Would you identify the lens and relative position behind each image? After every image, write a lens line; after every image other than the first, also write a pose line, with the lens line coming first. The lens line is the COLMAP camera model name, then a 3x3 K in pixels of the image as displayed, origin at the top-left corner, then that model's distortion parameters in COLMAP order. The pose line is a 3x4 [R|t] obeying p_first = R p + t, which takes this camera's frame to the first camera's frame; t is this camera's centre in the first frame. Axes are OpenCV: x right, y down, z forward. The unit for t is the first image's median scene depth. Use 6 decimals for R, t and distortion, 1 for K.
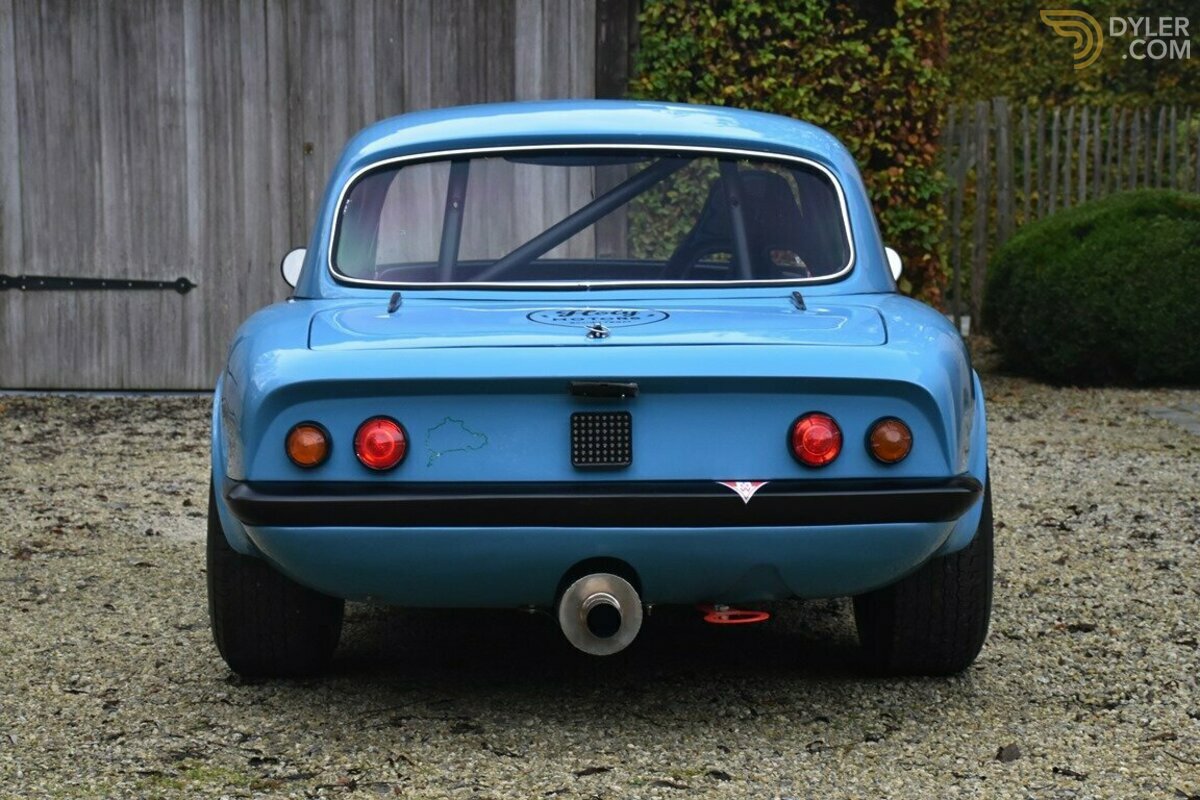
lens RADIAL K [[2374.4, 0, 601.0], [0, 2374.4, 407.0], [0, 0, 1]] dist [0.111690, 0.000000]
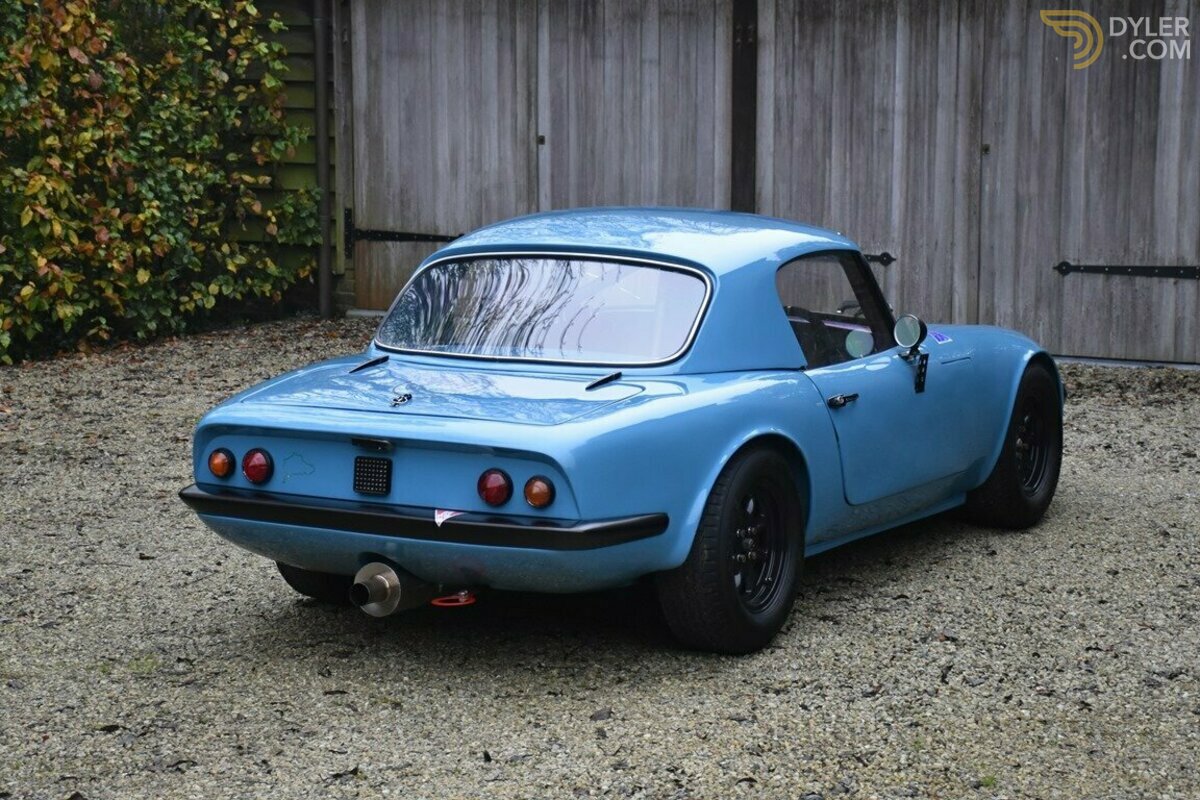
lens RADIAL K [[2039.5, 0, 599.6], [0, 2039.5, 395.7], [0, 0, 1]] dist [0.040904, 0.000000]
pose [[0.894419, 0.060031, -0.443182, 0.169081], [-0.042748, 0.997889, 0.048897, -0.025622], [0.445181, -0.024789, 0.895097, -0.022363]]
